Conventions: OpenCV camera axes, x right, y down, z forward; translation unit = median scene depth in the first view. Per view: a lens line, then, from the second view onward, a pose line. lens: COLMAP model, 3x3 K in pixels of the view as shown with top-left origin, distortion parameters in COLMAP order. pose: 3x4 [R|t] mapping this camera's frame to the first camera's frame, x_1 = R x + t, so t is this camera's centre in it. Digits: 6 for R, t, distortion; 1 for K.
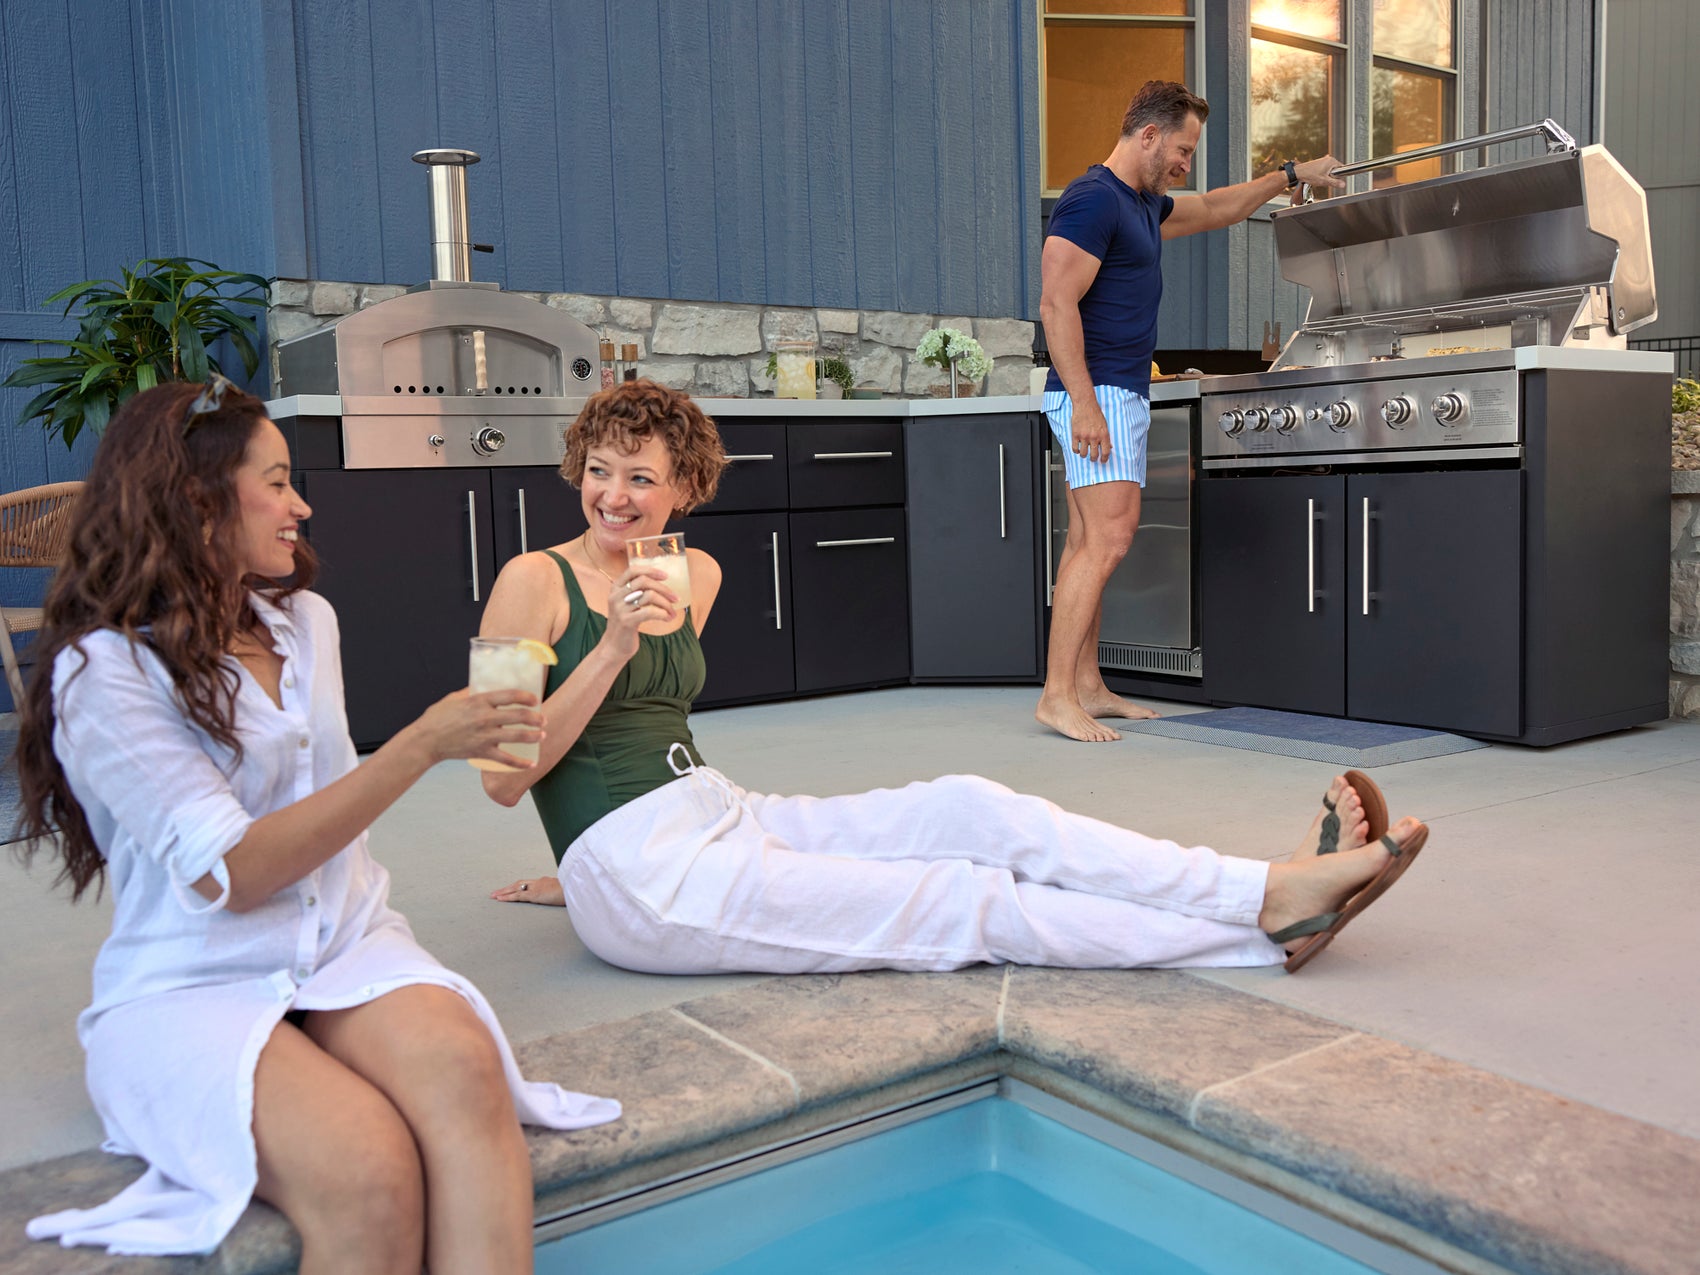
lens RADIAL K [[1688.4, 0, 880.6], [0, 1688.4, 660.0], [0, 0, 1]] dist [0.013022, 0.011624]
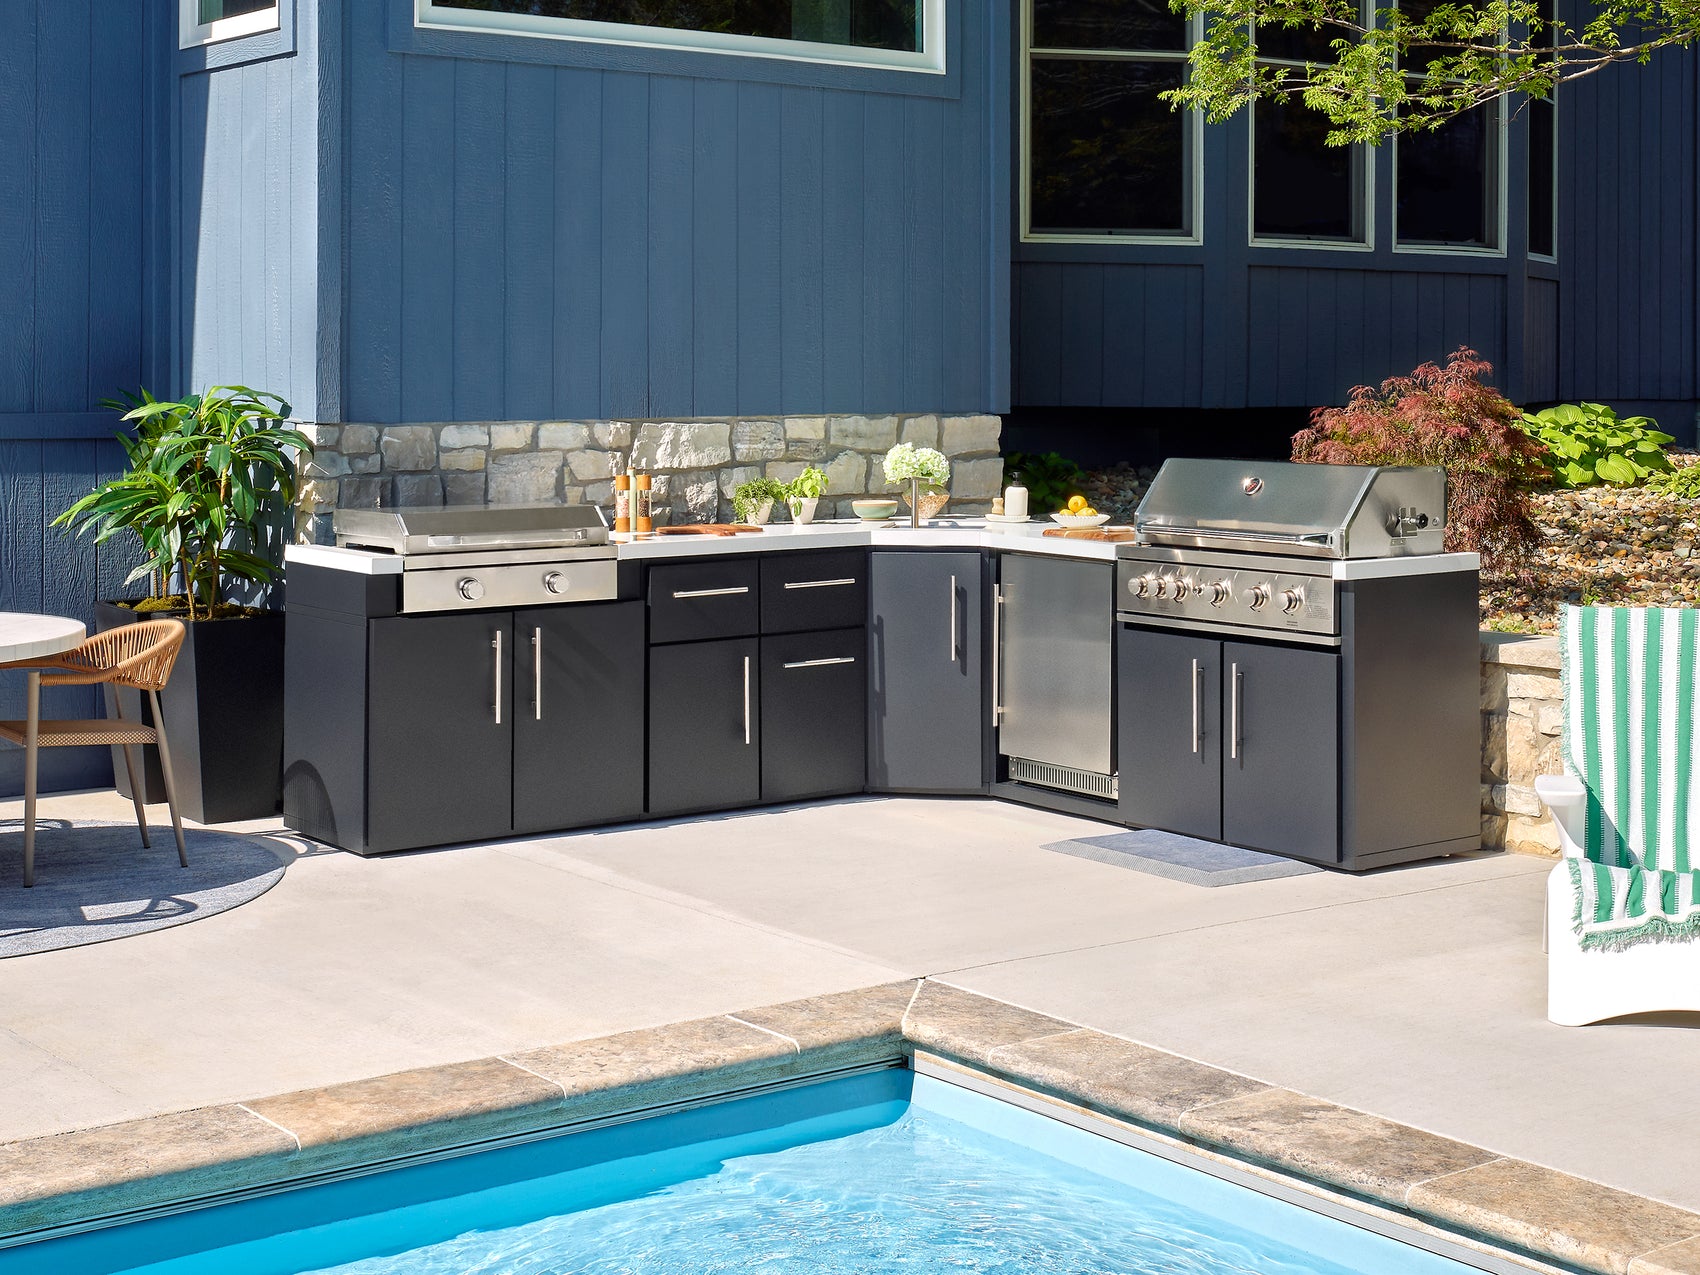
lens RADIAL K [[2871.6, 0, 850.0], [0, 2871.6, 637.5], [0, 0, 1]] dist [-0.138454, 0.105170]
pose [[0.999675, 0.024380, 0.007506, -0.008140], [-0.024359, 0.999699, -0.002869, -0.072460], [-0.007574, 0.002685, 0.999968, -0.771756]]
